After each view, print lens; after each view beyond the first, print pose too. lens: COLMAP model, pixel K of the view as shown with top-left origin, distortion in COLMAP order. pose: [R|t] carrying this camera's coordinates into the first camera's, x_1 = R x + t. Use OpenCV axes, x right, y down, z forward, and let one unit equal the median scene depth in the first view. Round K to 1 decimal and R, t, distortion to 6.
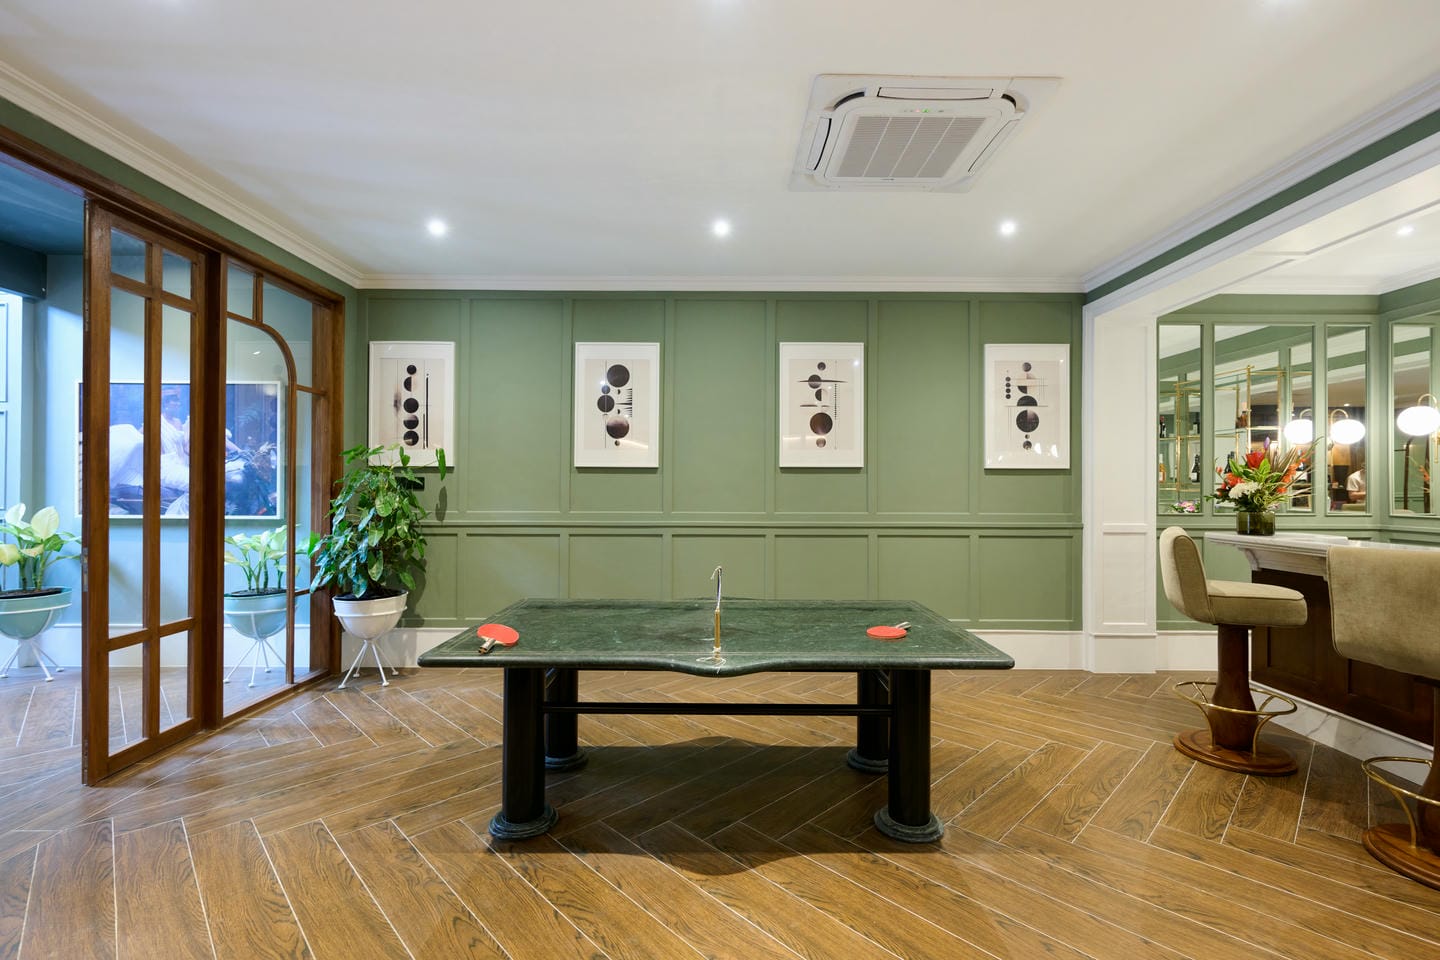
lens RADIAL K [[625.1, 0, 721.7], [0, 625.1, 483.1], [0, 0, 1]] dist [-0.014437, -0.000084]
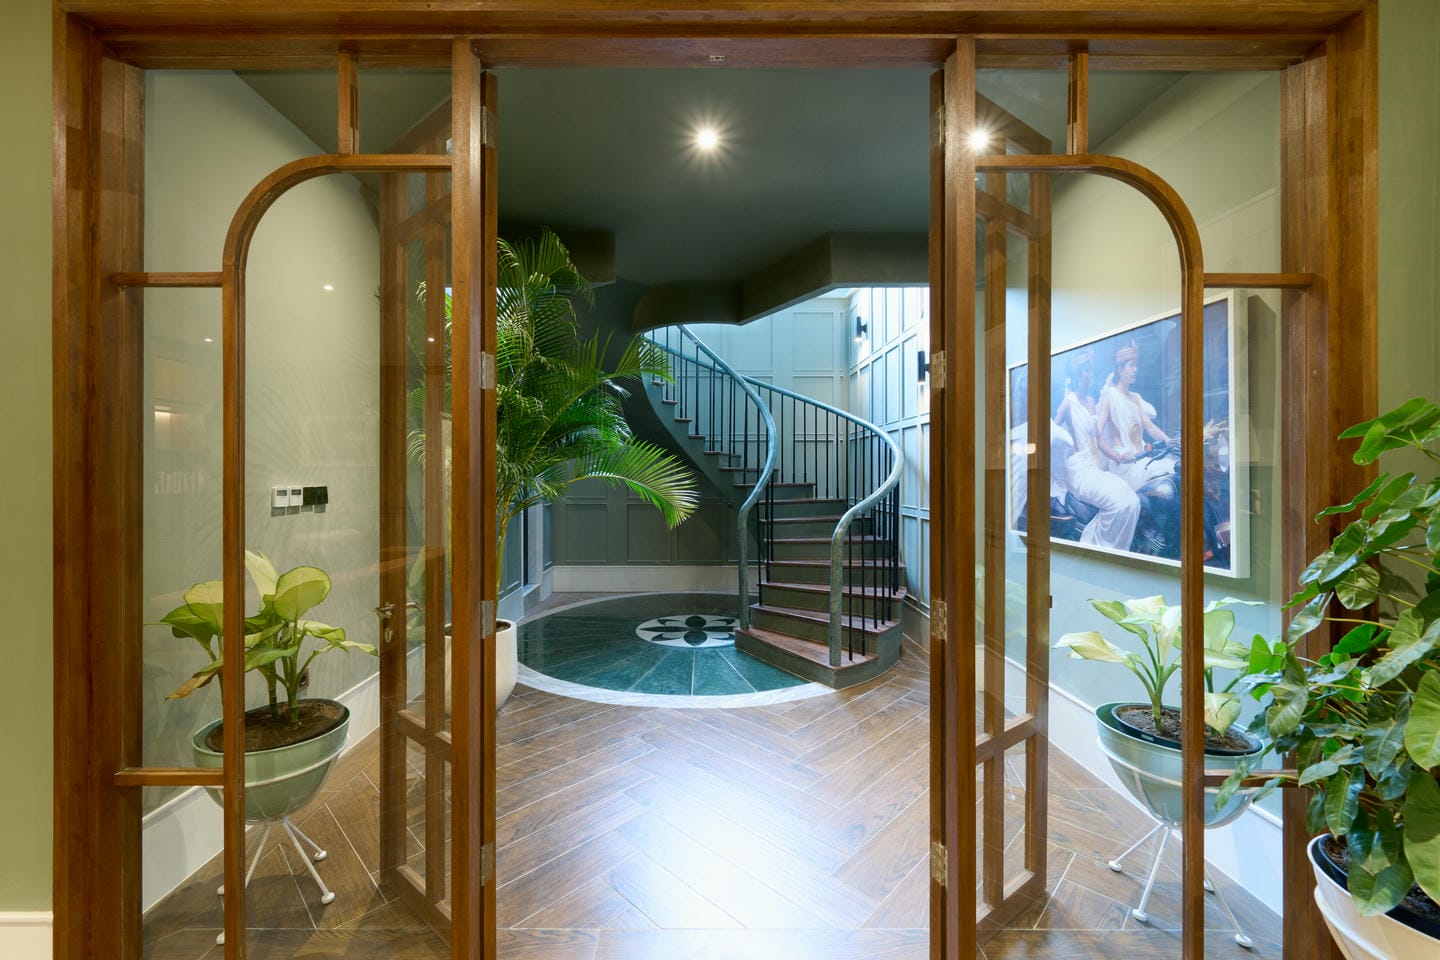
lens RADIAL K [[587.7, 0, 719.4], [0, 587.7, 473.5], [0, 0, 1]] dist [0.000263, 0.000015]
pose [[0.016944, -0.005018, -0.999844, -0.266712], [0.009391, 0.999944, -0.004860, -0.023889], [0.999812, -0.009307, 0.016990, 0.596523]]
